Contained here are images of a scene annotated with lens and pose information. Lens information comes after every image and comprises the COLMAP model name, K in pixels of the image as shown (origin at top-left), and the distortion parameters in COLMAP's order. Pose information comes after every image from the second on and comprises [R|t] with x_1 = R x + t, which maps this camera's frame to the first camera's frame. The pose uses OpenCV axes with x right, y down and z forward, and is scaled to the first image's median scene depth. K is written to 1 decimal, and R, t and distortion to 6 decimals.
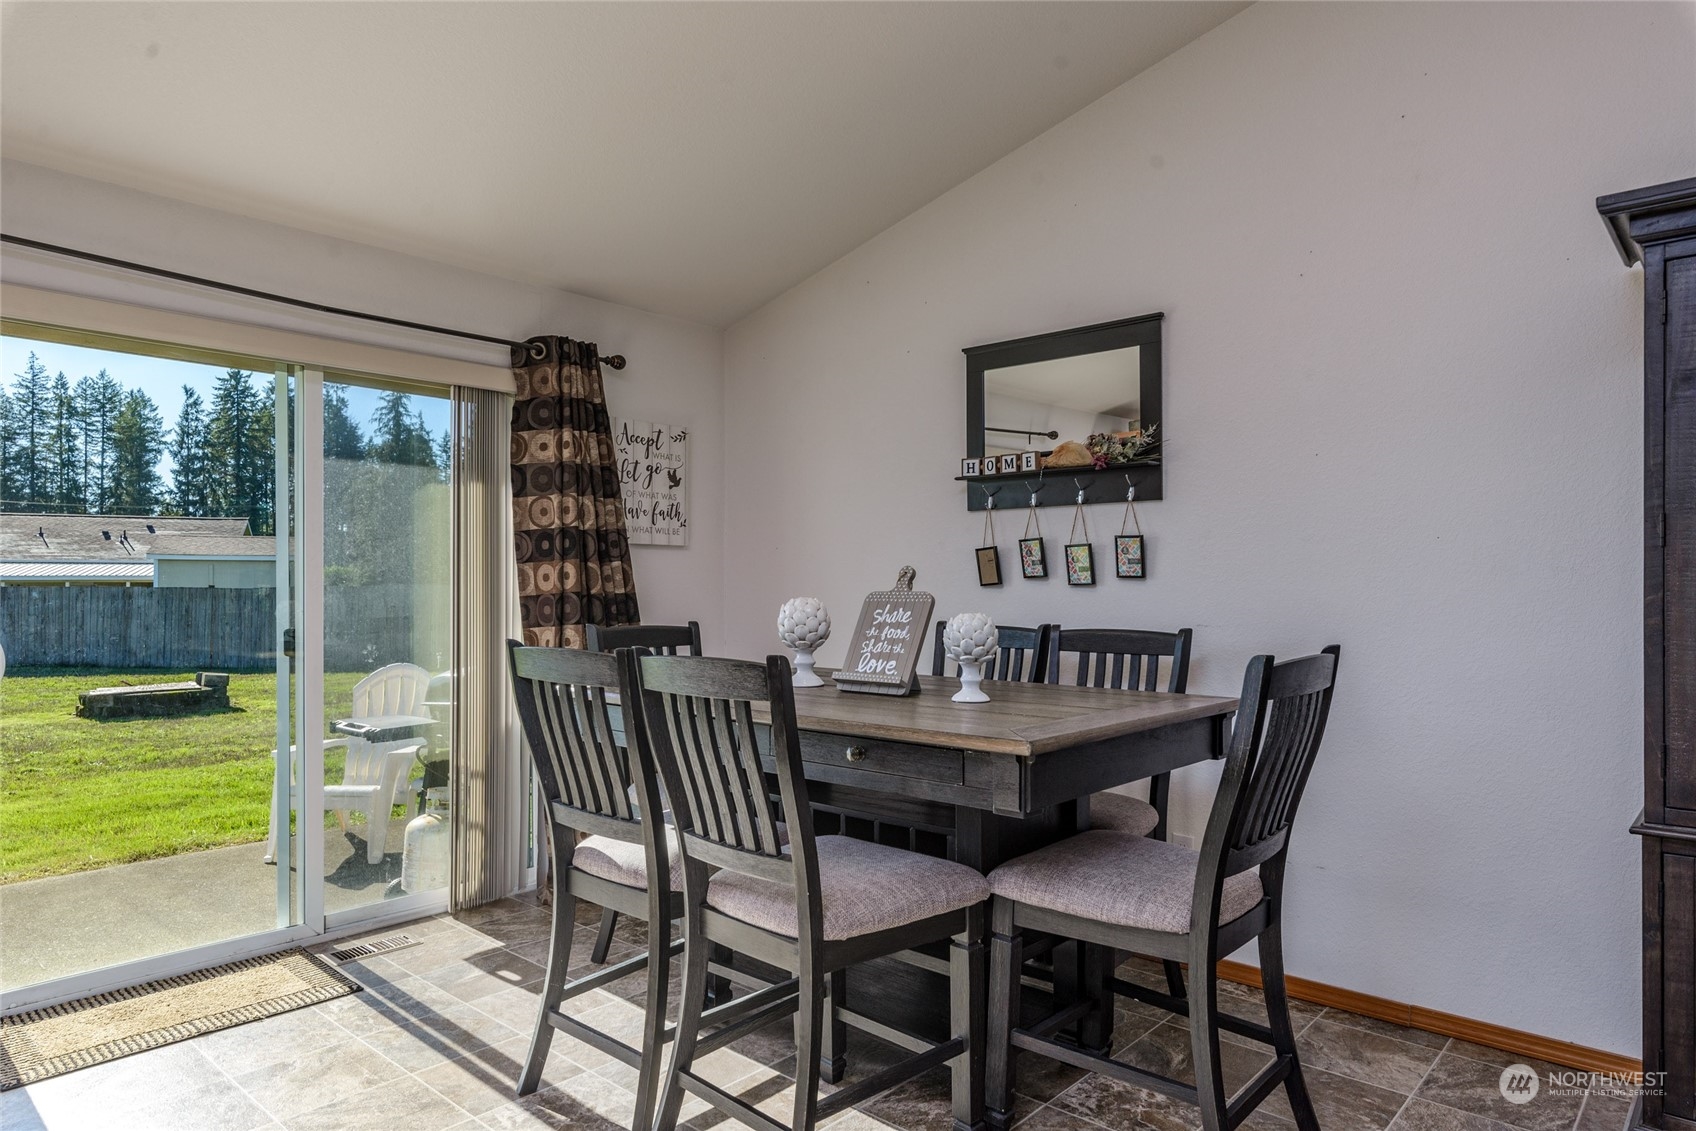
lens RADIAL K [[1023.8, 0, 844.9], [0, 1023.8, 576.9], [0, 0, 1]] dist [0.001893, 0.000613]
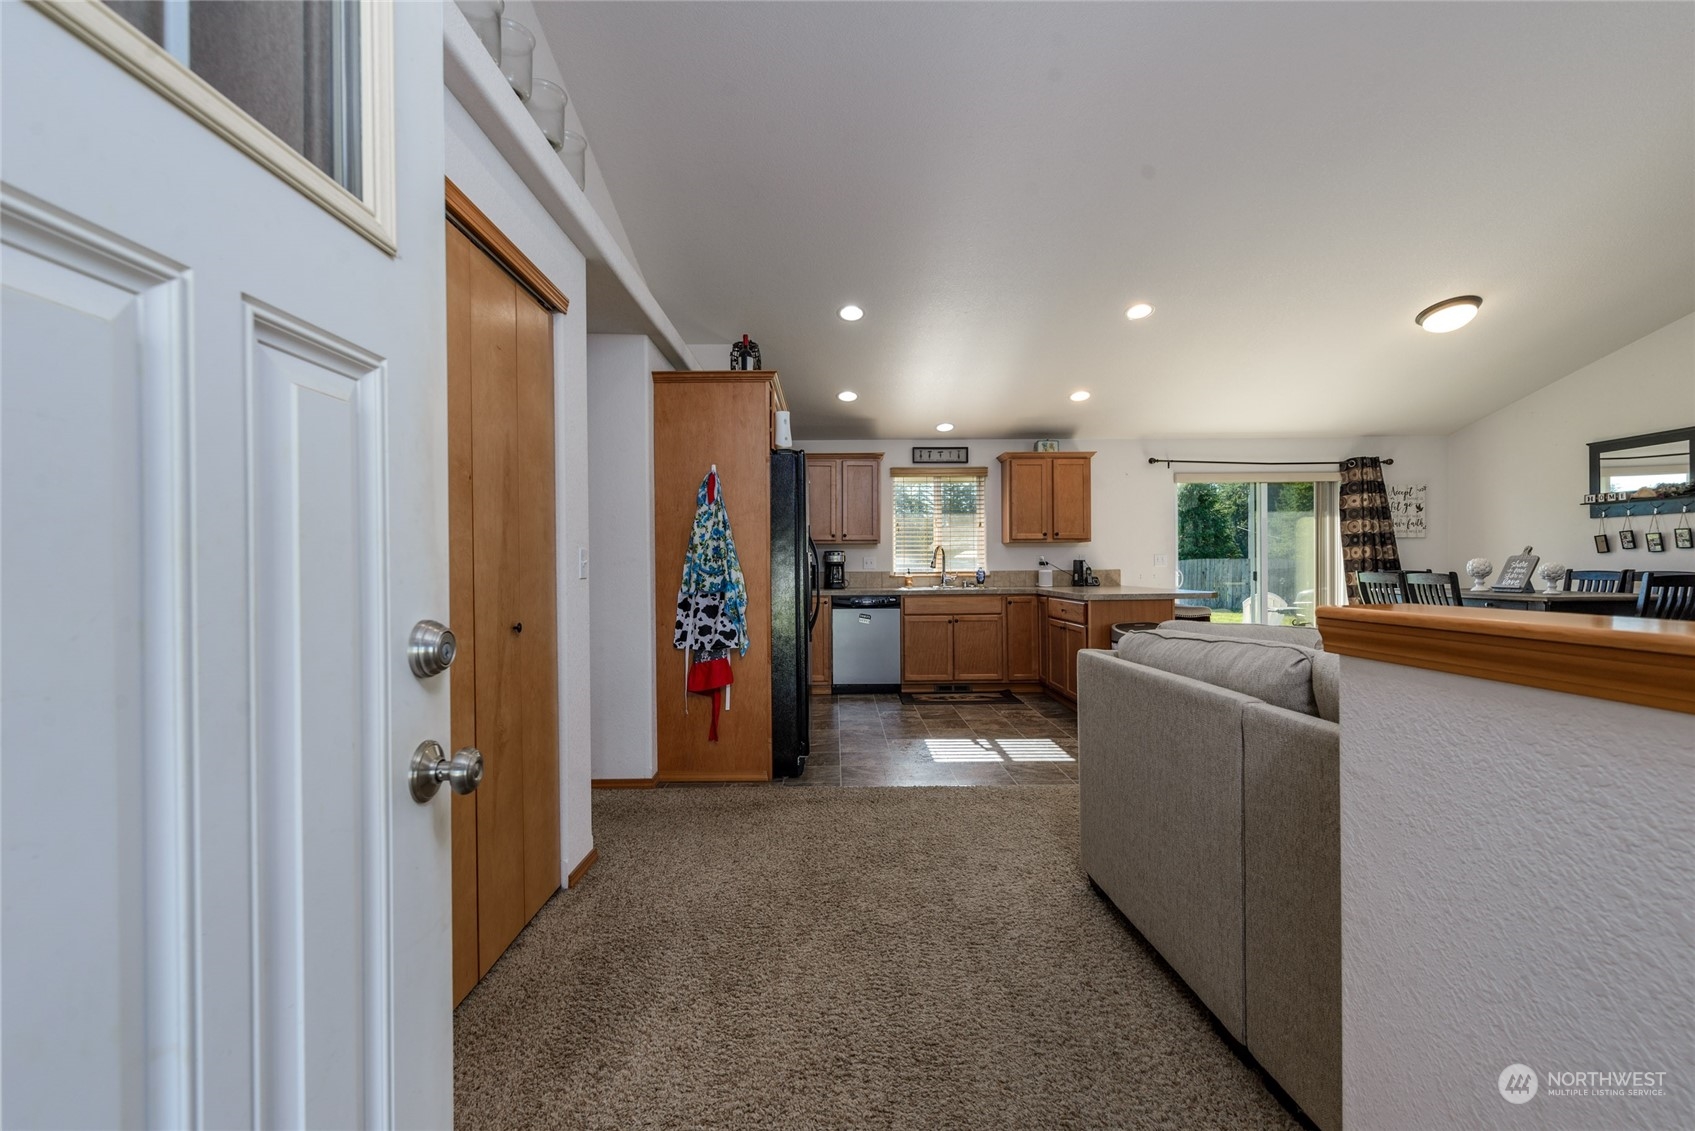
lens RADIAL K [[736.1, 0, 839.1], [0, 736.1, 568.9], [0, 0, 1]] dist [0.001932, 0.000234]
pose [[0.671069, -0.000588, -0.741395, 0.202832], [0.014658, 0.999815, 0.012475, -0.000520], [0.741250, -0.019239, 0.670953, -1.177007]]
